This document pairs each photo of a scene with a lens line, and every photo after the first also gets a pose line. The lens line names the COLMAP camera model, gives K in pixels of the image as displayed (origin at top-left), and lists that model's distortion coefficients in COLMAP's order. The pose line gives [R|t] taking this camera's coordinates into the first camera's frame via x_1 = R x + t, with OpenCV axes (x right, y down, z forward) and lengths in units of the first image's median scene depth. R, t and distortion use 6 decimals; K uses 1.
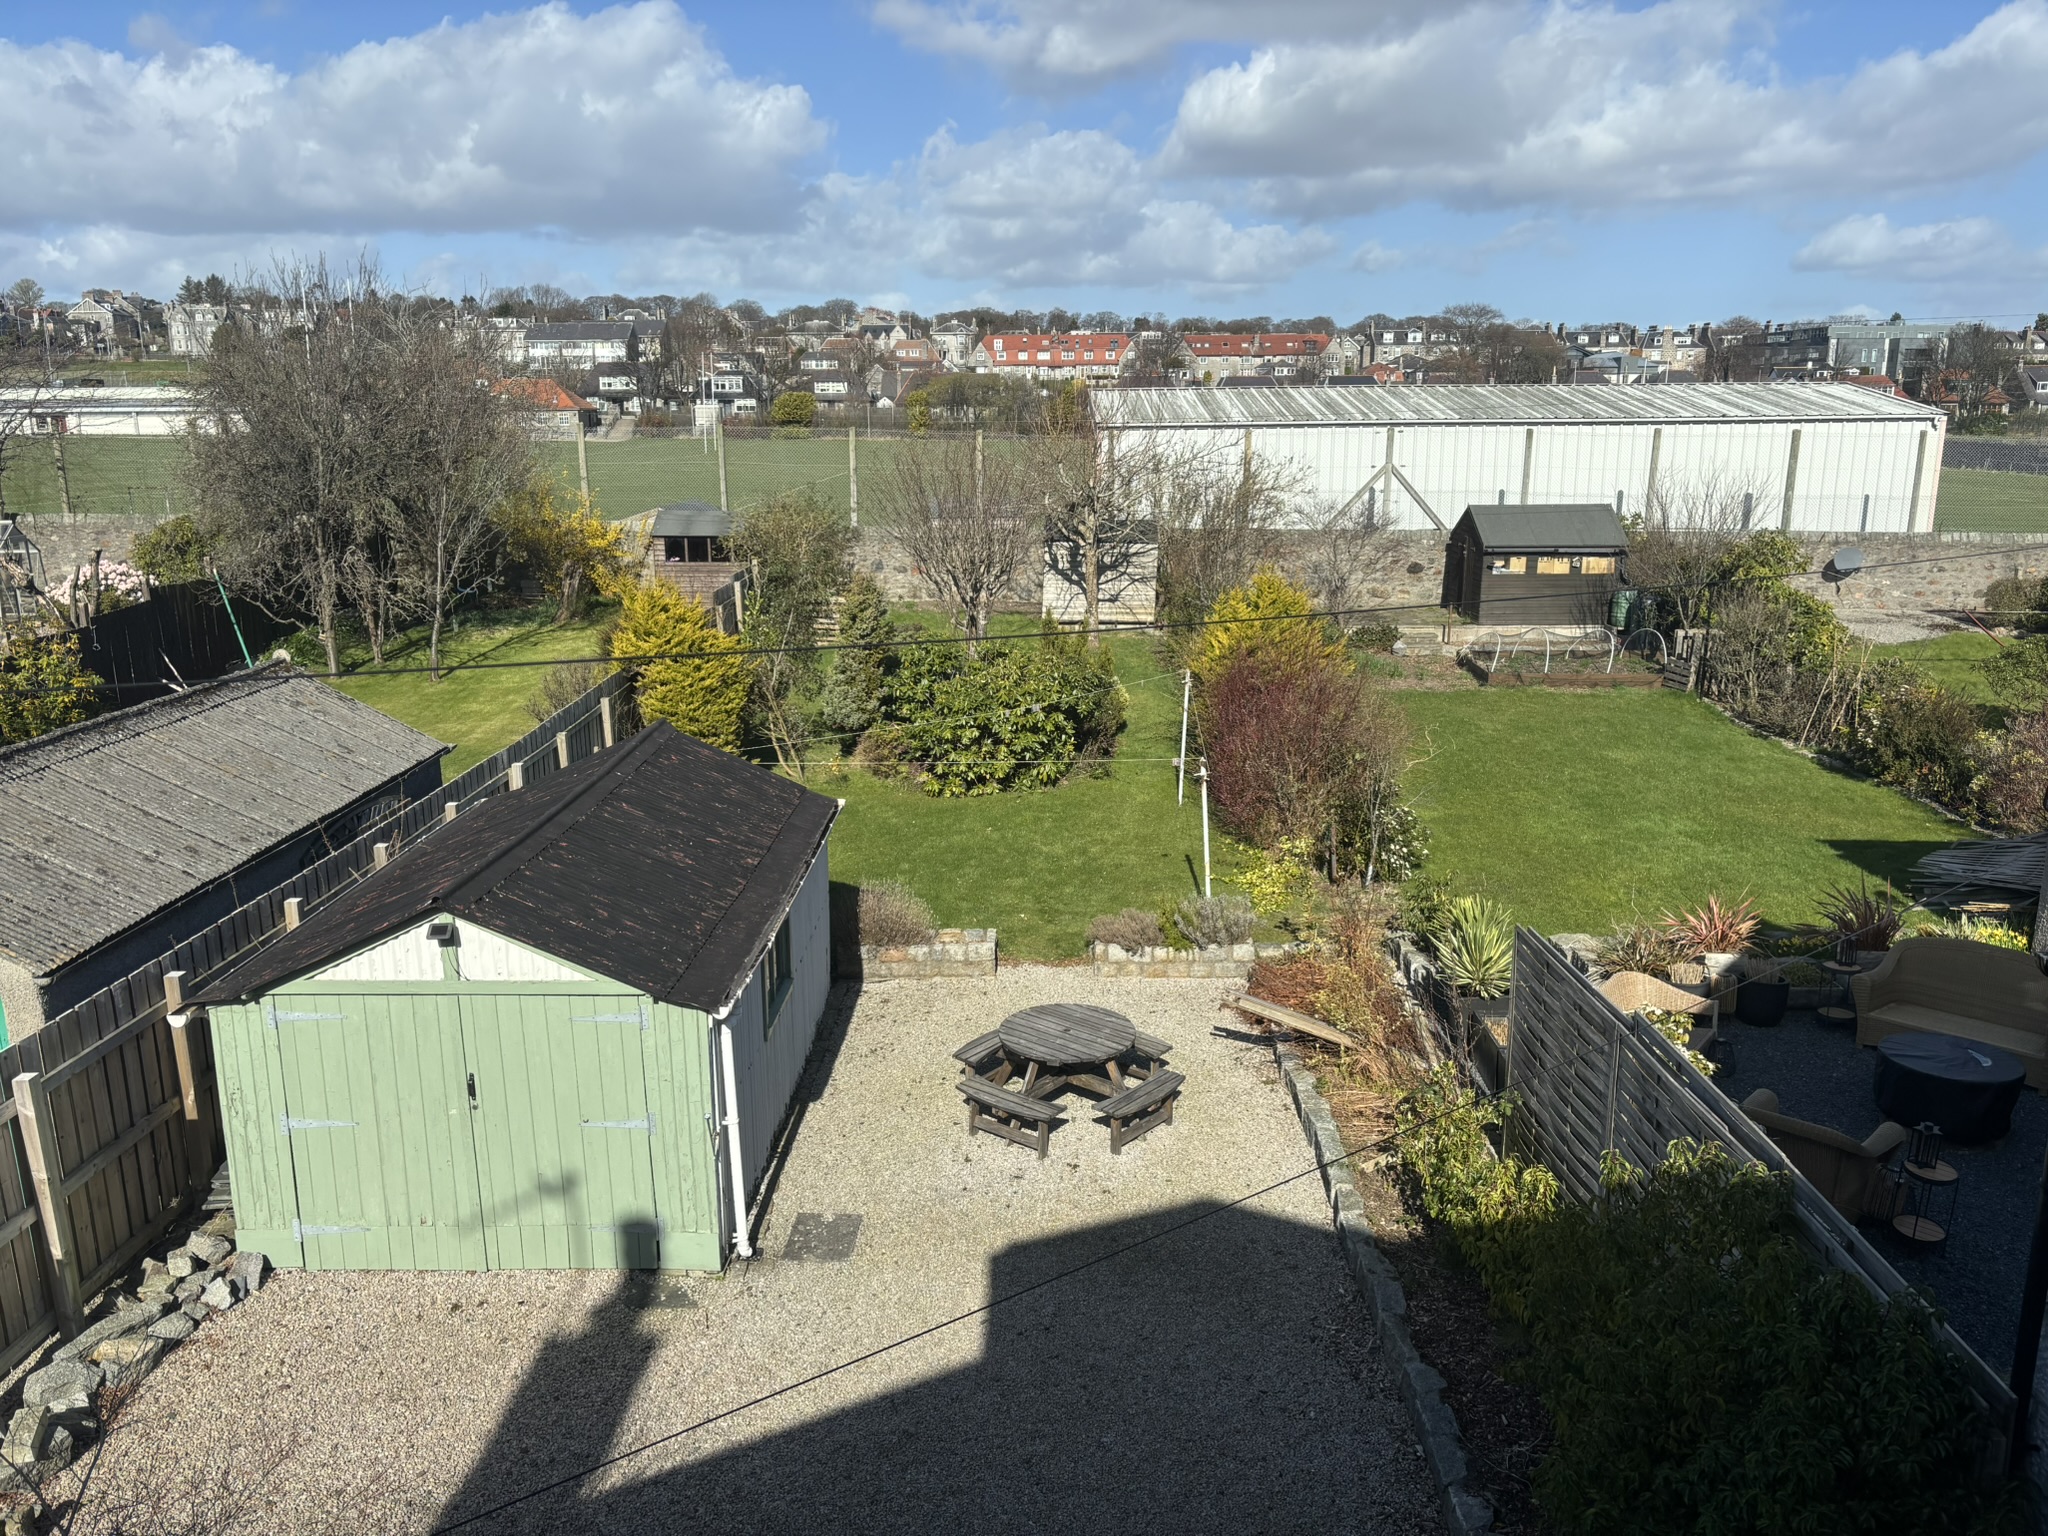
lens RADIAL K [[1541.7, 0, 1024.3], [0, 1541.7, 770.4], [0, 0, 1]] dist [0.021285, -0.026205]
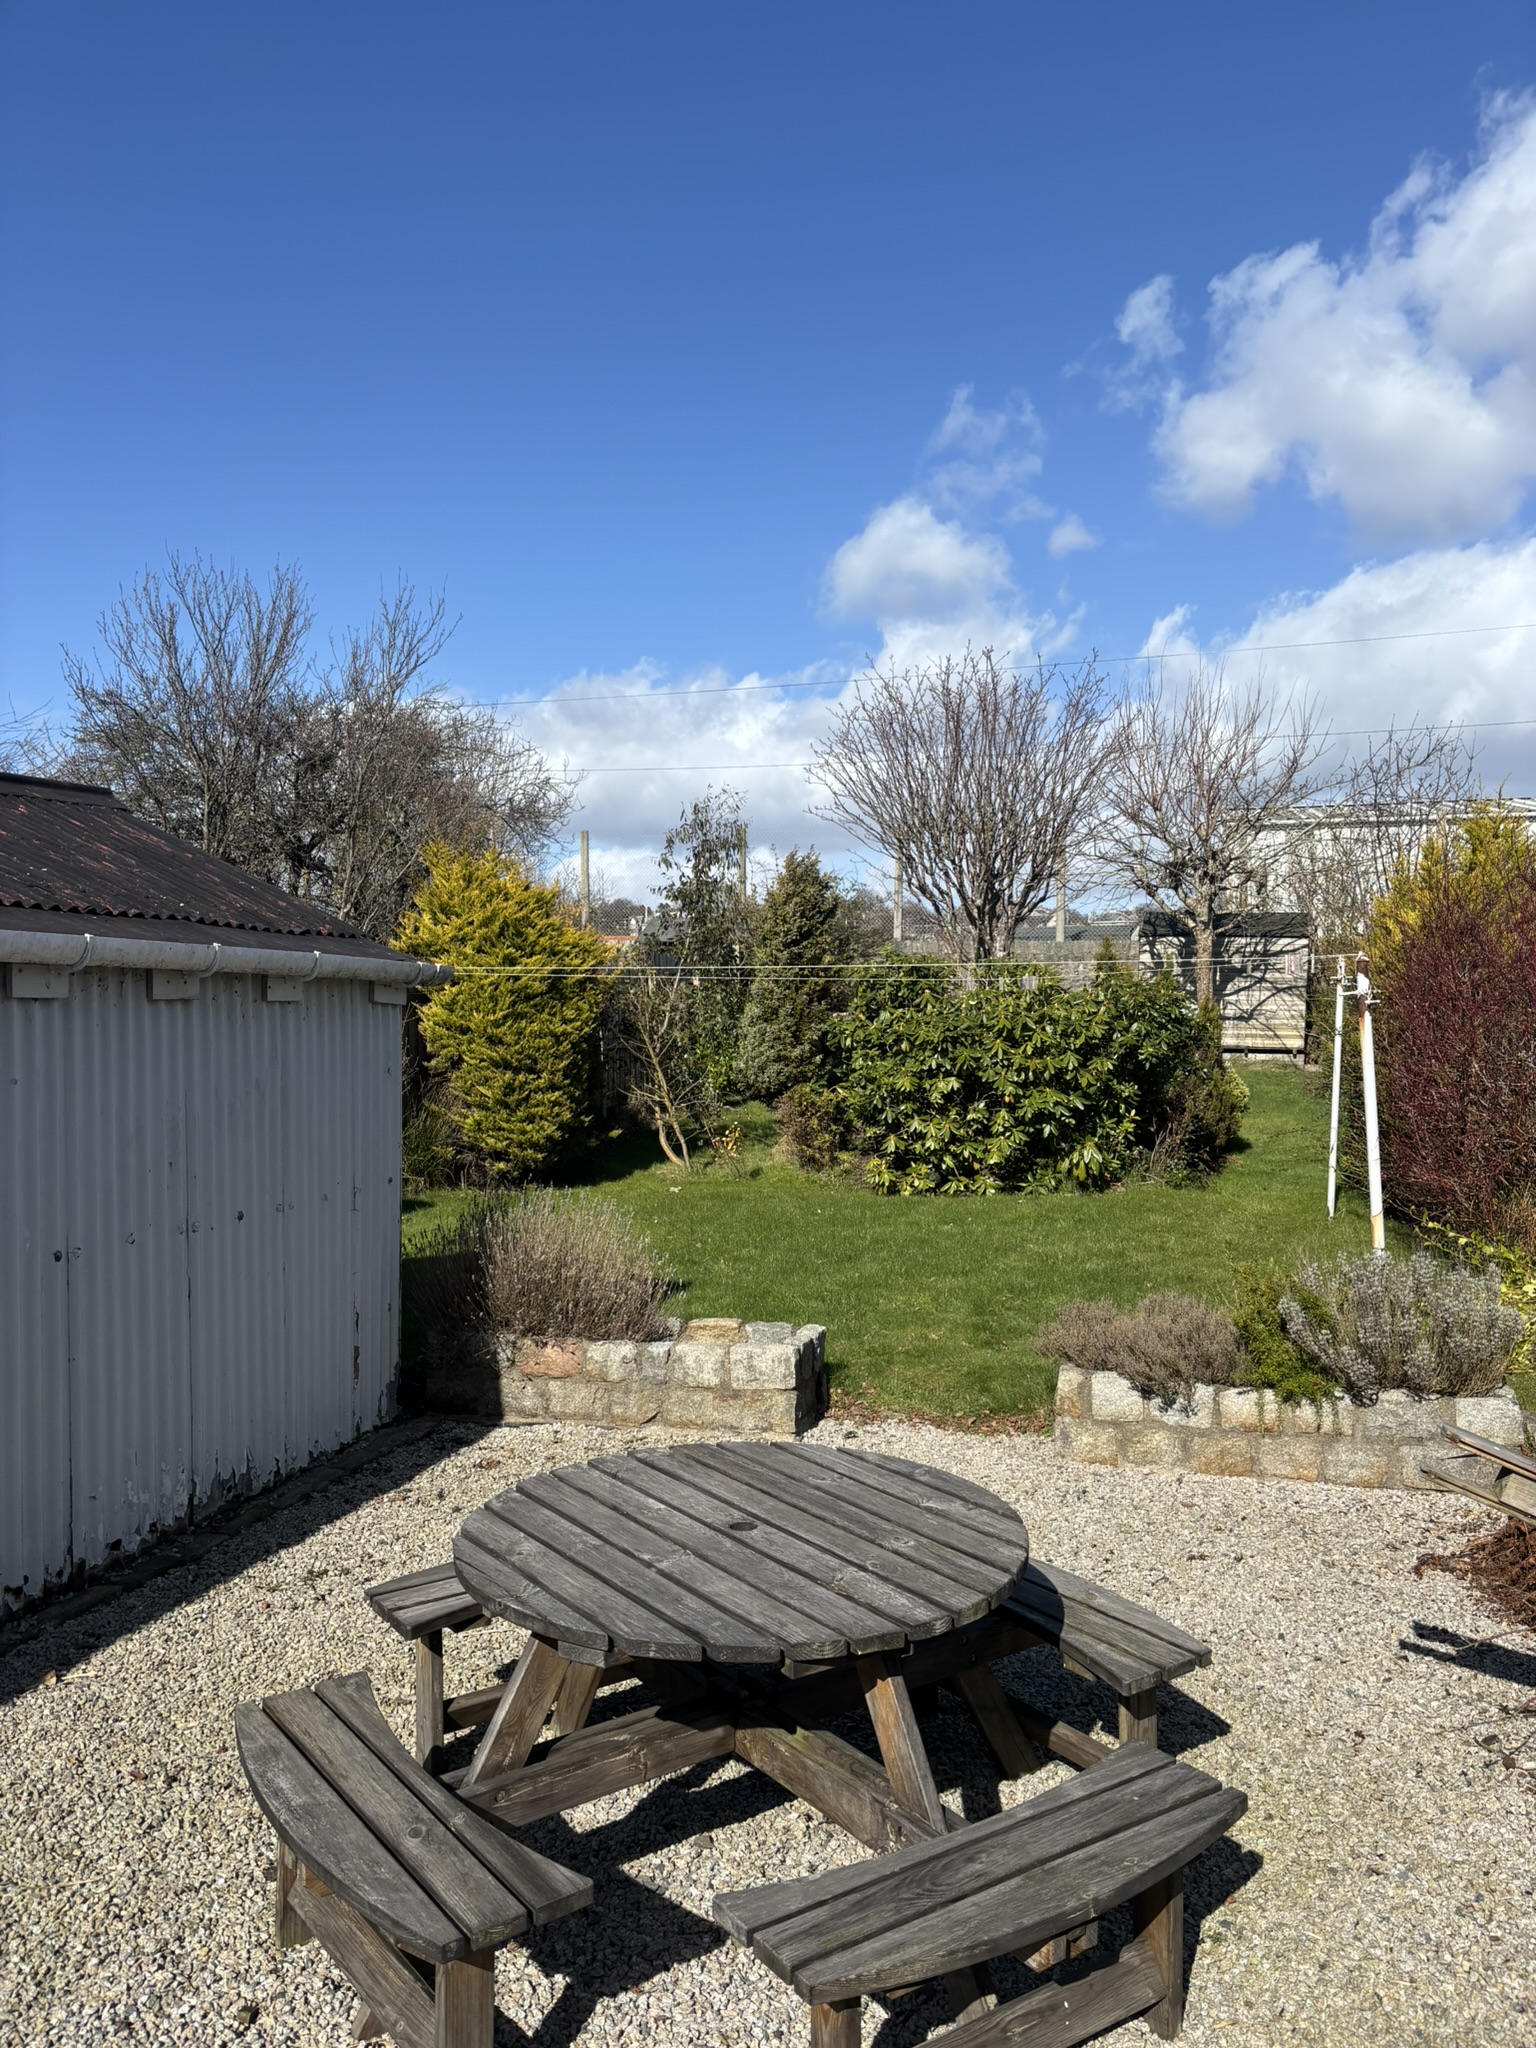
lens RADIAL K [[1541.7, 0, 763.2], [0, 1541.7, 1024.8], [0, 0, 1]] dist [0.021285, -0.026205]
pose [[0.963245, 0.010289, -0.268429, 0.054574], [-0.069245, 0.975006, -0.211112, 0.081813], [0.259547, 0.221940, 0.939882, 0.430848]]
